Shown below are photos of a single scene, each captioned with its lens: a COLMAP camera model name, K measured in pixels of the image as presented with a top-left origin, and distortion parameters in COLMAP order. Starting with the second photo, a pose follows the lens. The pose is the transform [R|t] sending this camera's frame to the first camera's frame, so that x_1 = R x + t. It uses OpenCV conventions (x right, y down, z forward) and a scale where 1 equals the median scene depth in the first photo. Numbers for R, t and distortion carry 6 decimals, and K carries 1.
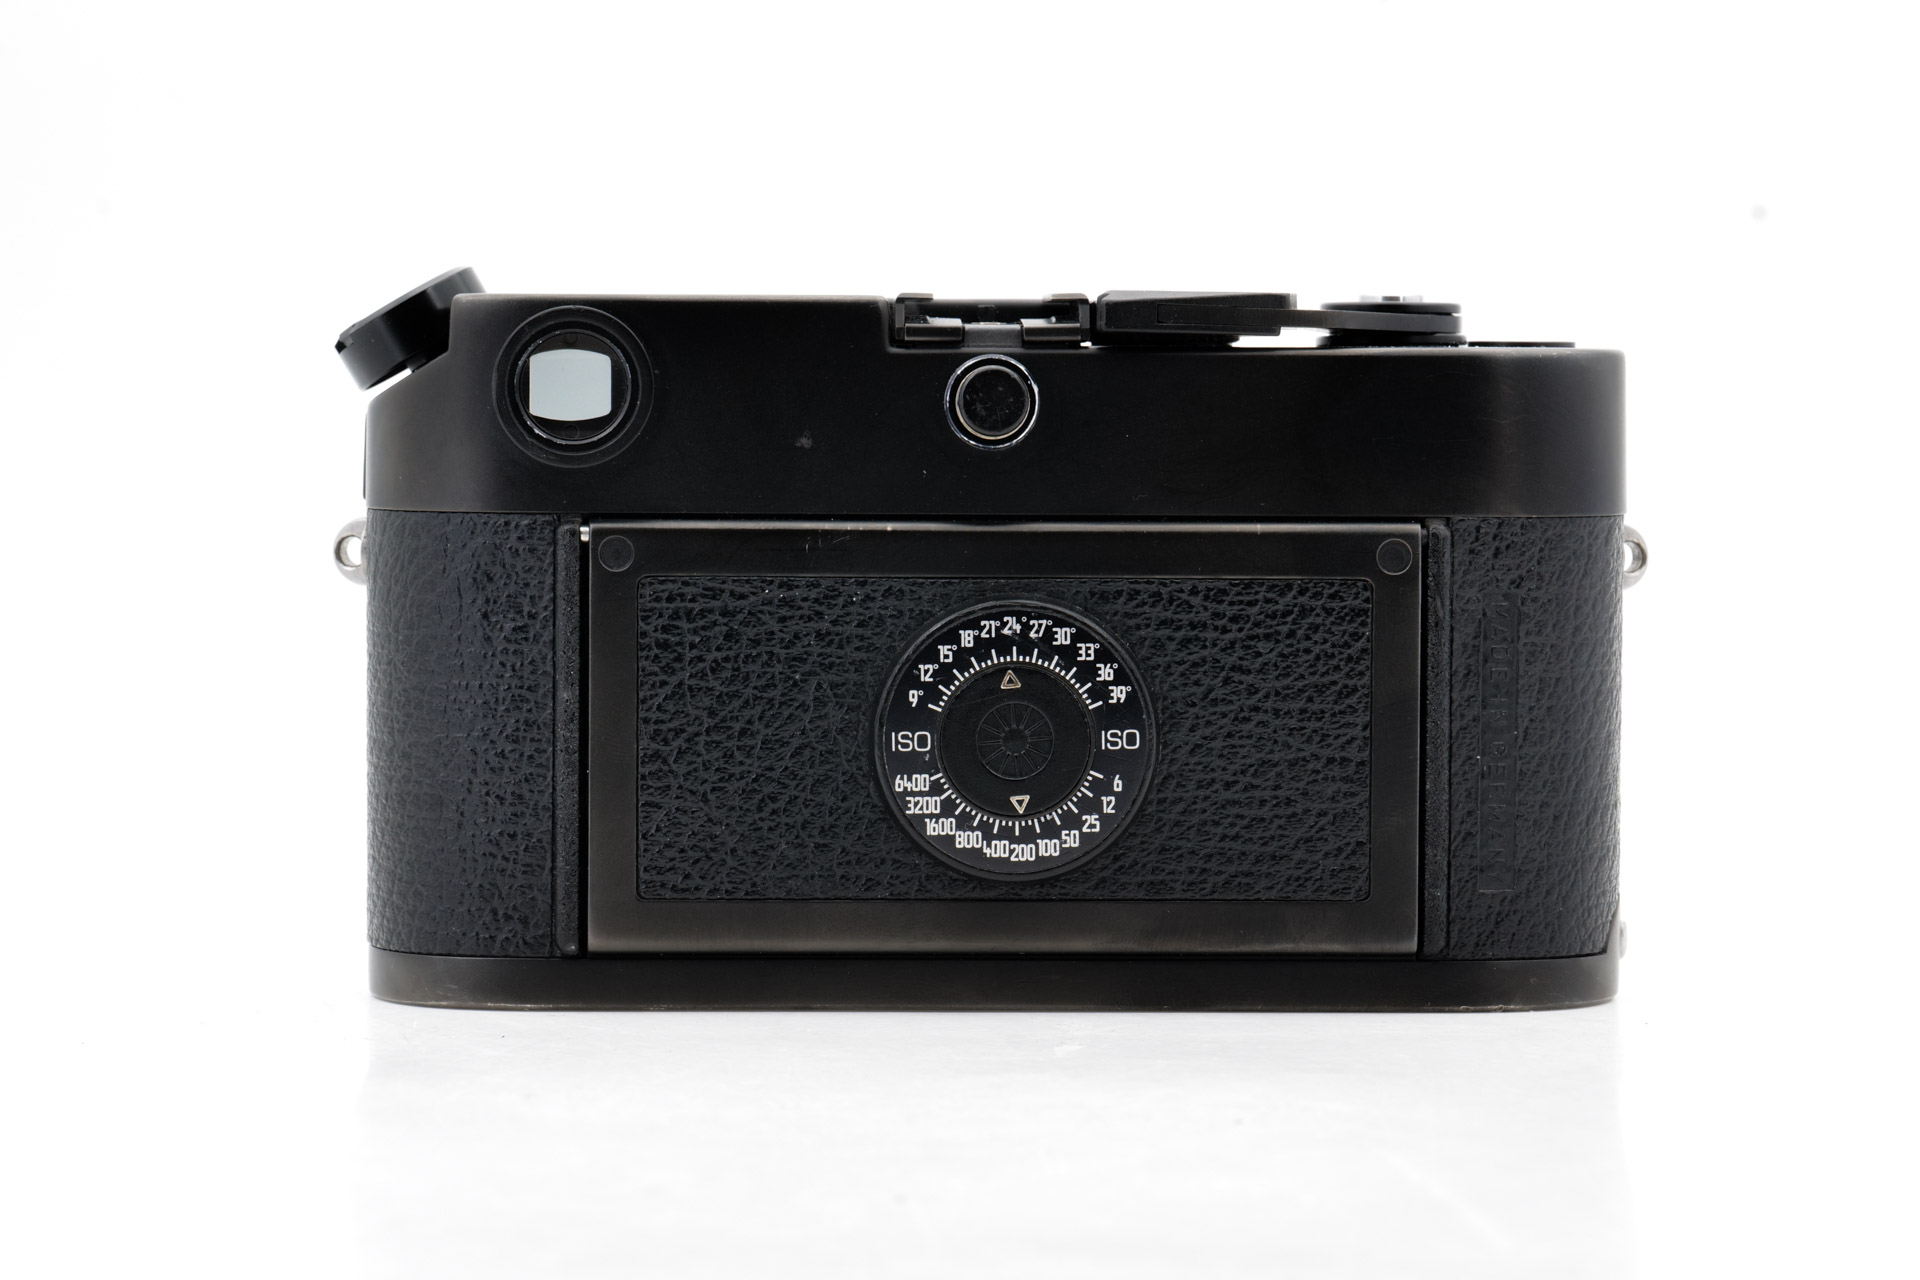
lens RADIAL K [[4781.2, 0, 960.0], [0, 4781.2, 640.0], [0, 0, 1]] dist [0.015970, 0.148103]
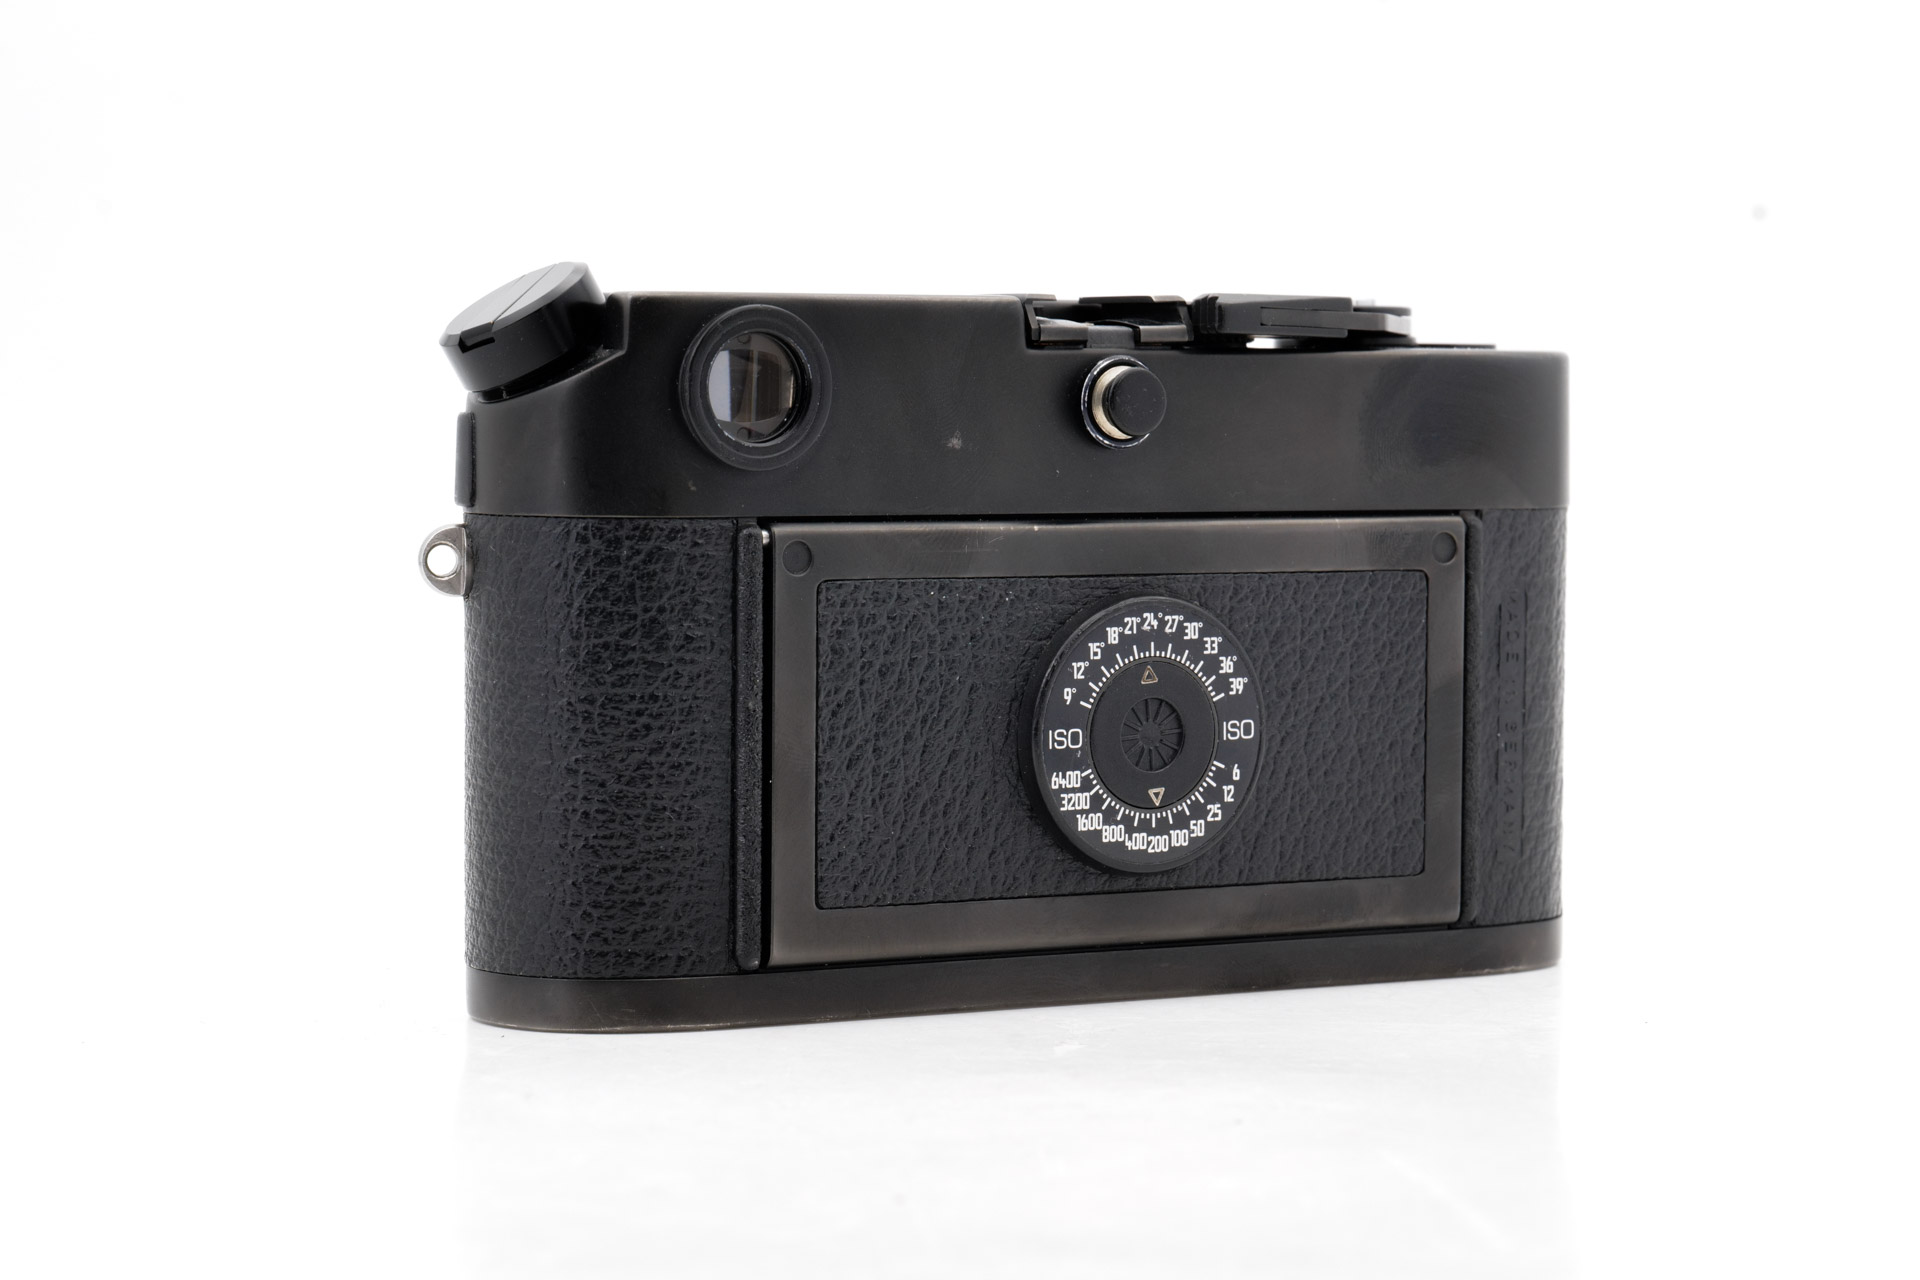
lens RADIAL K [[4781.2, 0, 960.0], [0, 4781.2, 640.0], [0, 0, 1]] dist [0.015970, 0.148103]
pose [[0.881077, -0.026161, 0.472249, -0.504742], [0.024200, 0.999655, 0.010228, -0.010467], [-0.472353, 0.002416, 0.881406, 0.121111]]
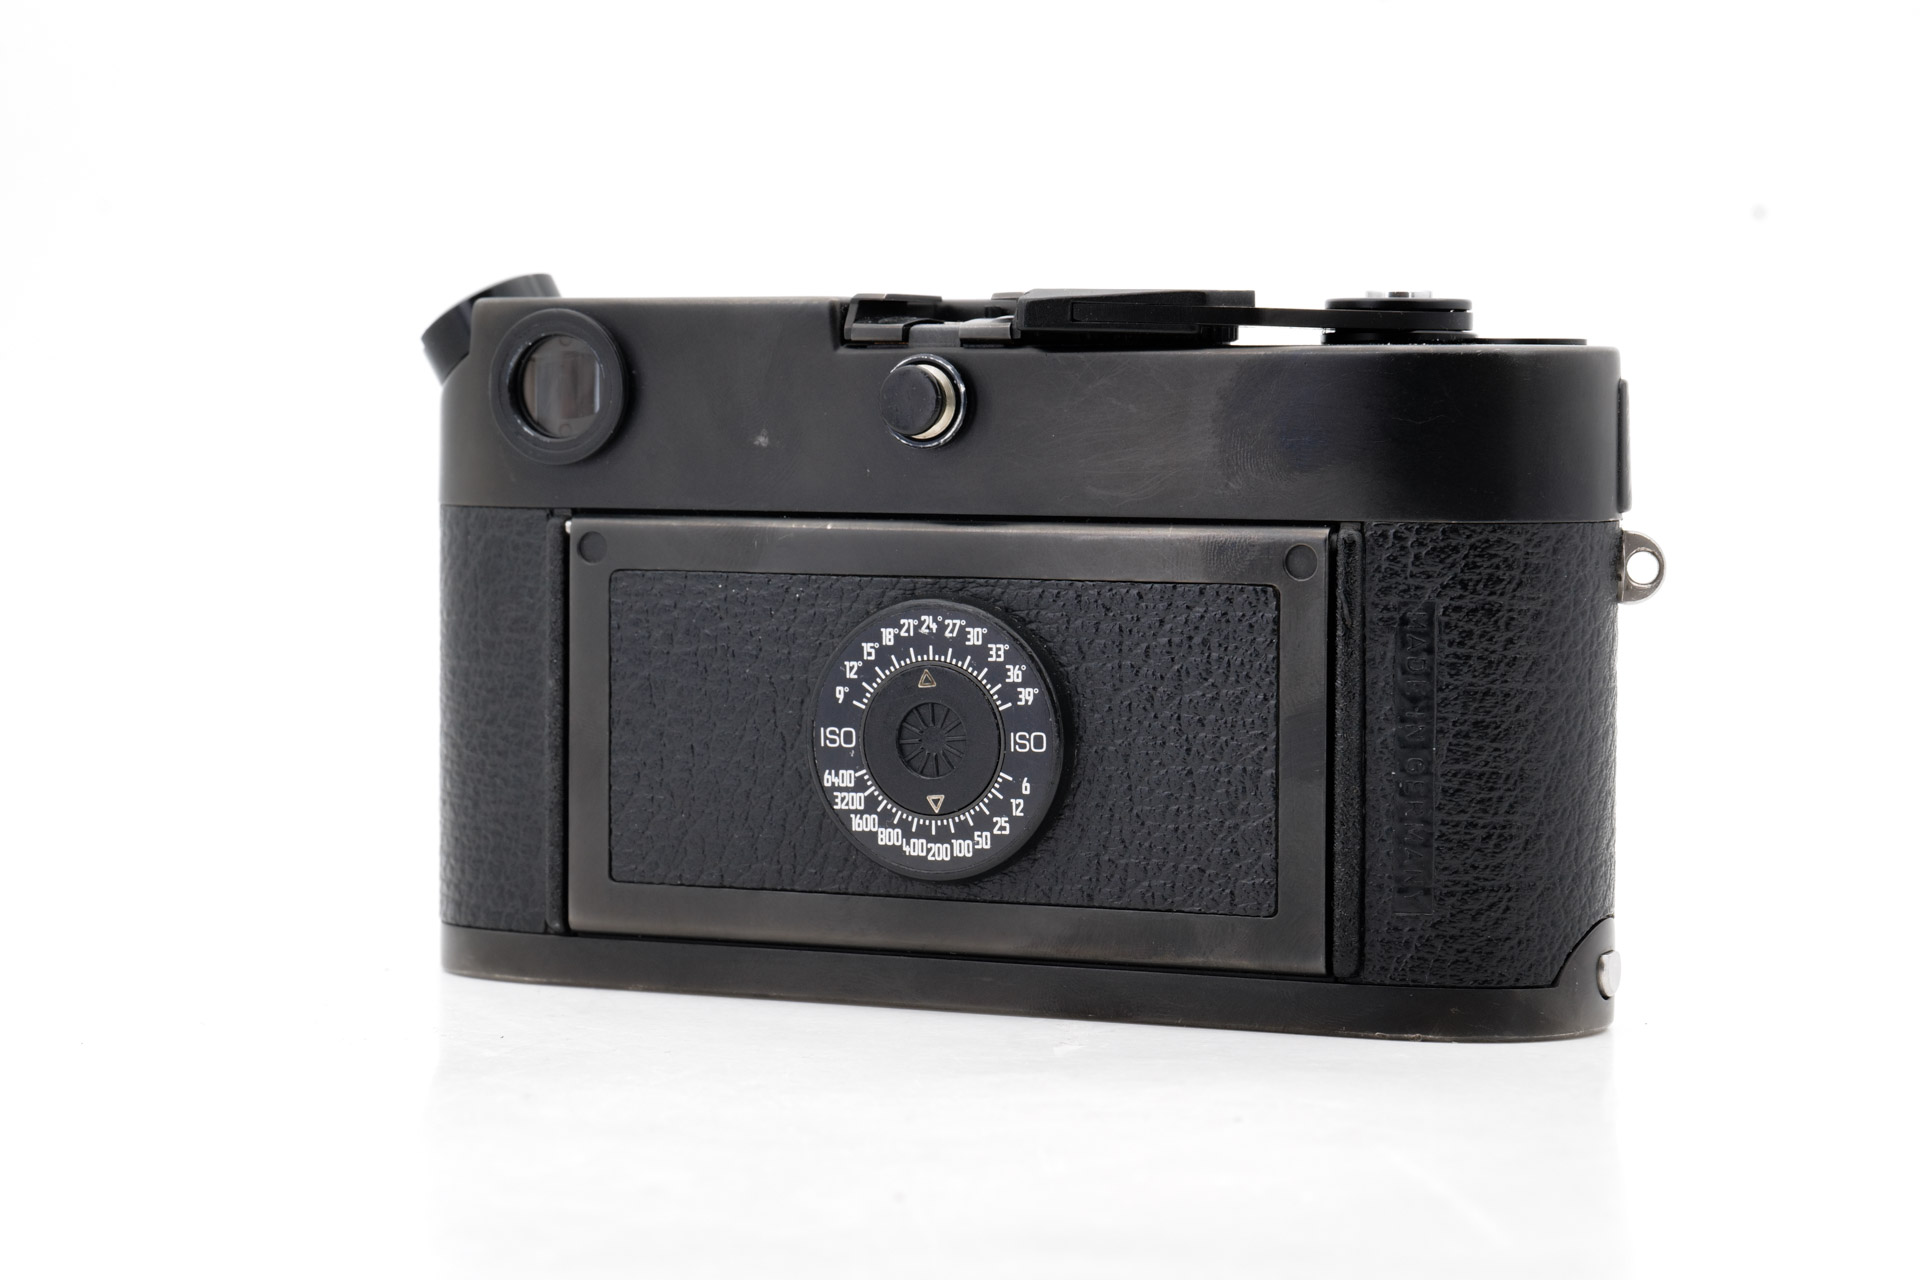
lens RADIAL K [[4781.2, 0, 960.0], [0, 4781.2, 640.0], [0, 0, 1]] dist [0.015970, 0.148103]
pose [[0.894576, 0.021270, -0.446409, 0.462550], [-0.023967, 0.999713, -0.000395, 0.000444], [0.446273, 0.011052, 0.894829, 0.107026]]
